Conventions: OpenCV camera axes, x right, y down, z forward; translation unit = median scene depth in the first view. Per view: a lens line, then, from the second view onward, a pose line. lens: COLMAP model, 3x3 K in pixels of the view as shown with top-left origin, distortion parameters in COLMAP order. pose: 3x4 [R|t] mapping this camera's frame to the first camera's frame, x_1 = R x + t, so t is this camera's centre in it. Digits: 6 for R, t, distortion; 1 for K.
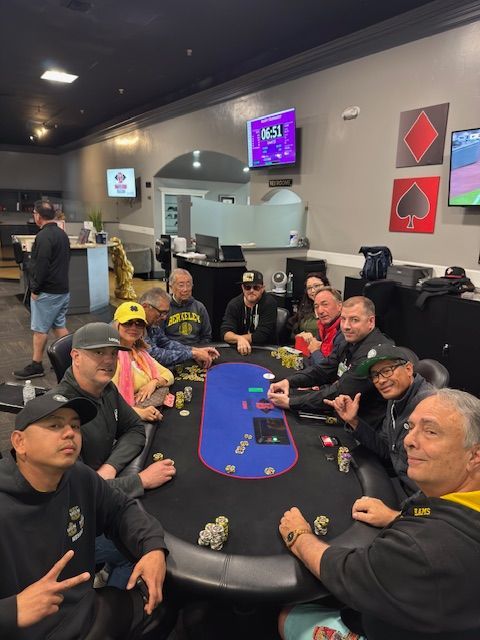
lens RADIAL K [[422.2, 0, 262.4], [0, 422.2, 319.7], [0, 0, 1]] dist [0.001928, -0.000315]
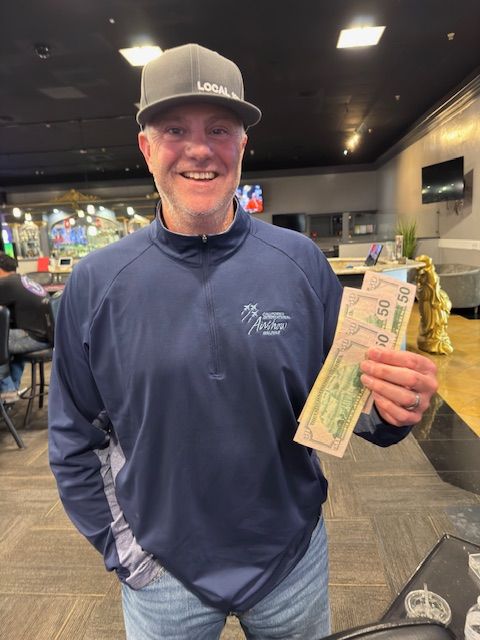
lens RADIAL K [[452.7, 0, 240.0], [0, 452.7, 320.0], [0, 0, 1]] dist [0.002482, -0.041163]
pose [[0.738509, 0.051231, -0.672295, -0.093911], [-0.095131, 0.995052, -0.028674, -0.052889], [0.667499, 0.085132, 0.739728, 0.327272]]
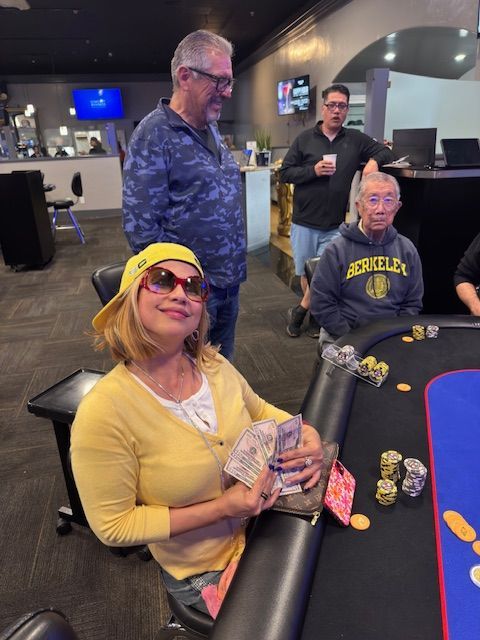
lens RADIAL K [[452.7, 0, 240.0], [0, 452.7, 320.0], [0, 0, 1]] dist [0.002482, -0.041163]
pose [[0.908522, 0.088252, -0.408411, -0.036602], [-0.036044, 0.990350, 0.133821, -0.002808], [0.416279, -0.106858, 0.902936, 0.146612]]
